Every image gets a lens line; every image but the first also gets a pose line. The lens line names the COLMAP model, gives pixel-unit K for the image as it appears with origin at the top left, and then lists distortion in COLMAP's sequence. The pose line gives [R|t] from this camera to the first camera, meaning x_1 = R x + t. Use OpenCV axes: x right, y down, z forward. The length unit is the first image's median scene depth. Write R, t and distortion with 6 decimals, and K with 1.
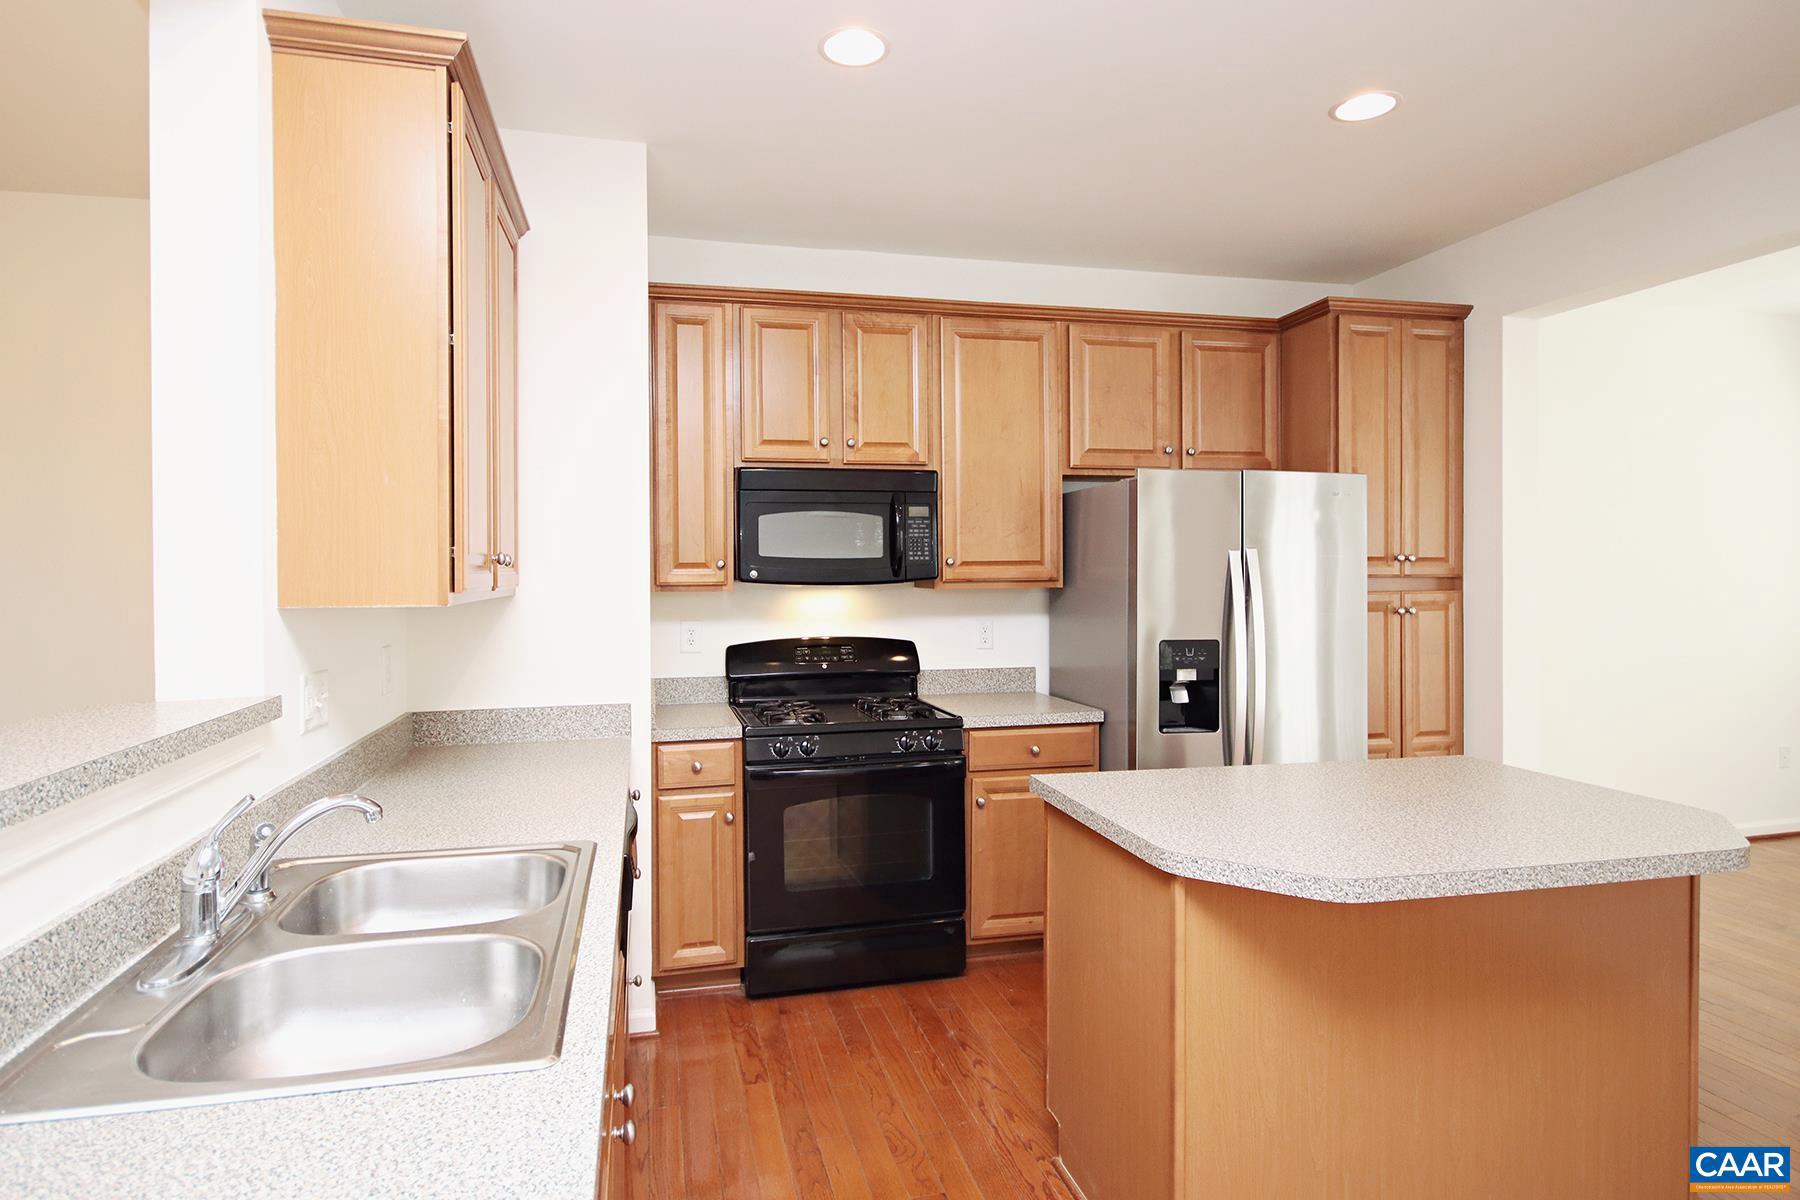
lens RADIAL K [[937.4, 0, 898.2], [0, 937.4, 610.2], [0, 0, 1]] dist [-0.001523, -0.000266]
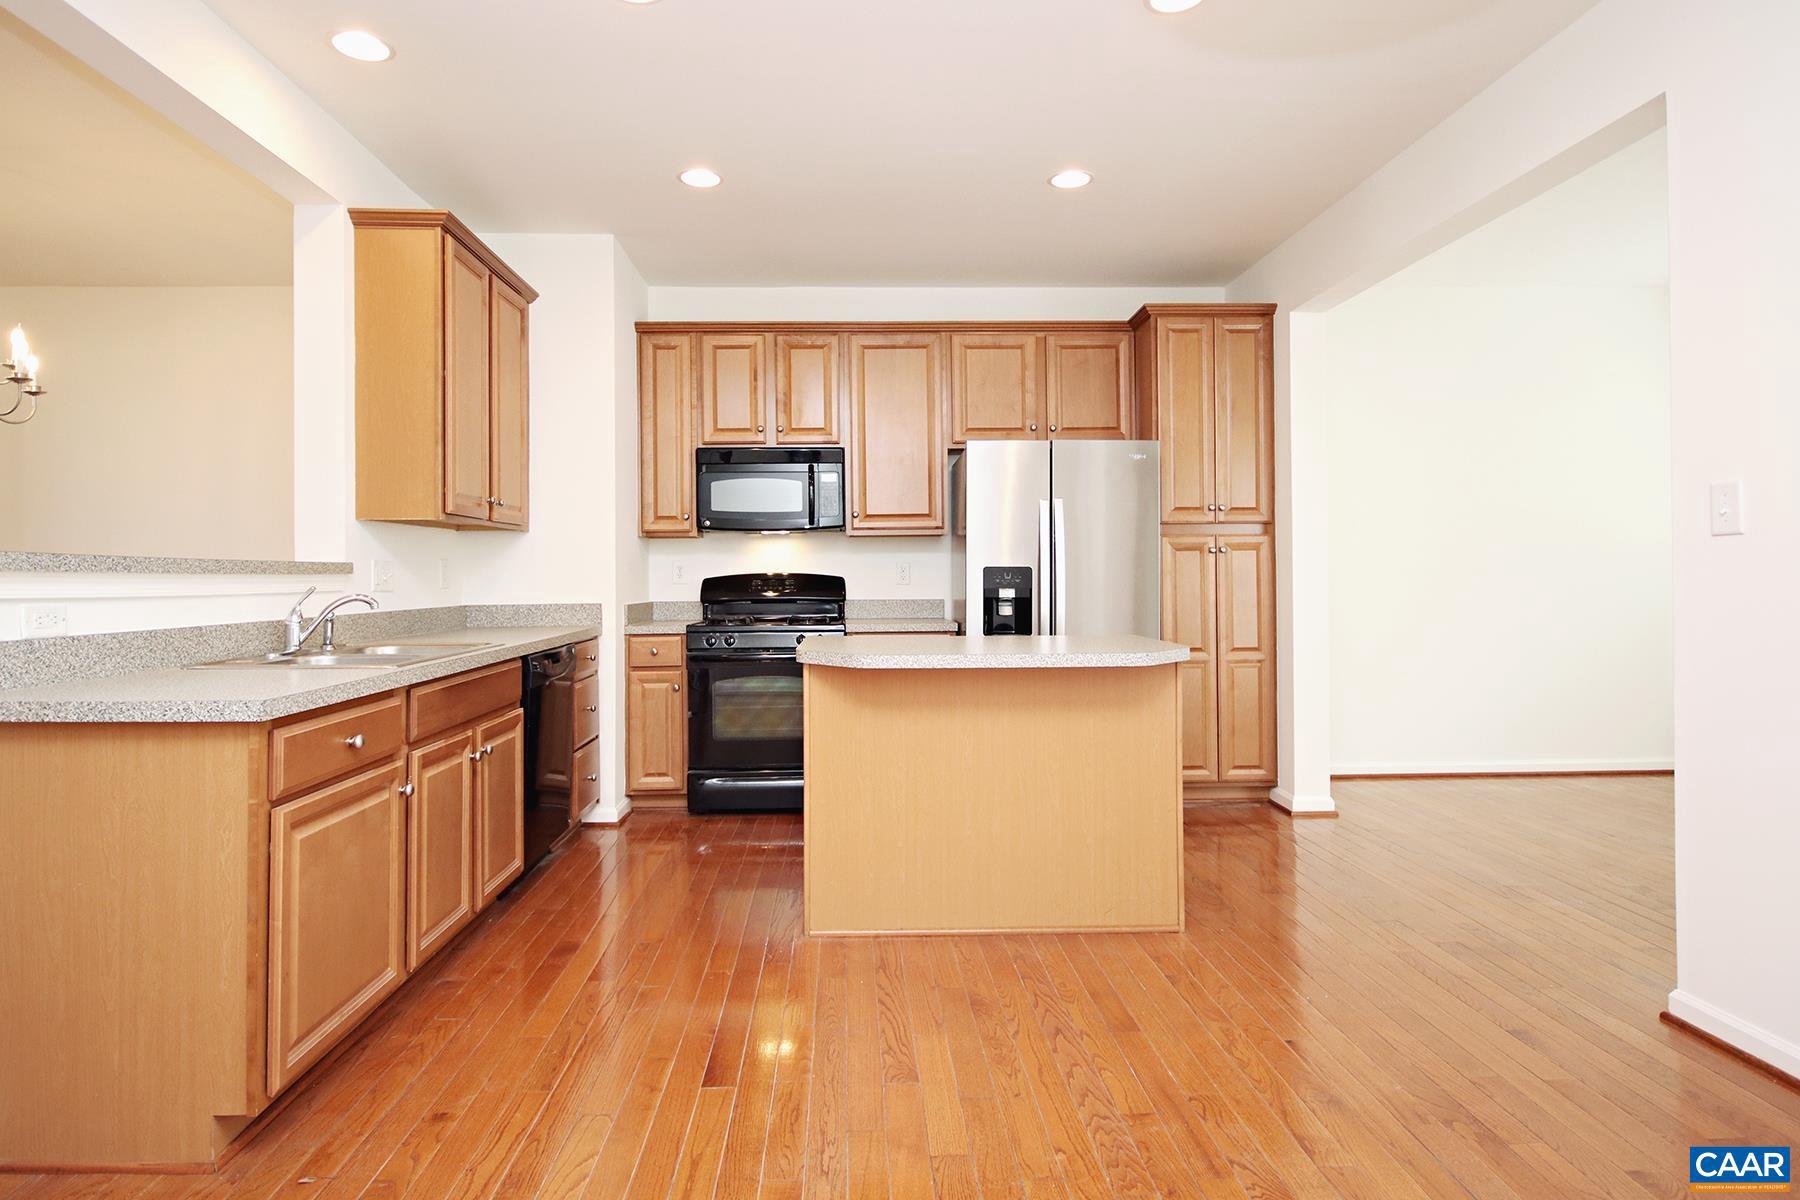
lens RADIAL K [[926.4, 0, 900.0], [0, 926.4, 600.0], [0, 0, 1]] dist [-0.010422, 0.000230]
pose [[0.984402, 0.002120, -0.175918, 0.369843], [-0.003144, 0.999980, -0.005542, 0.082291], [0.175903, 0.006008, 0.984389, -0.316284]]
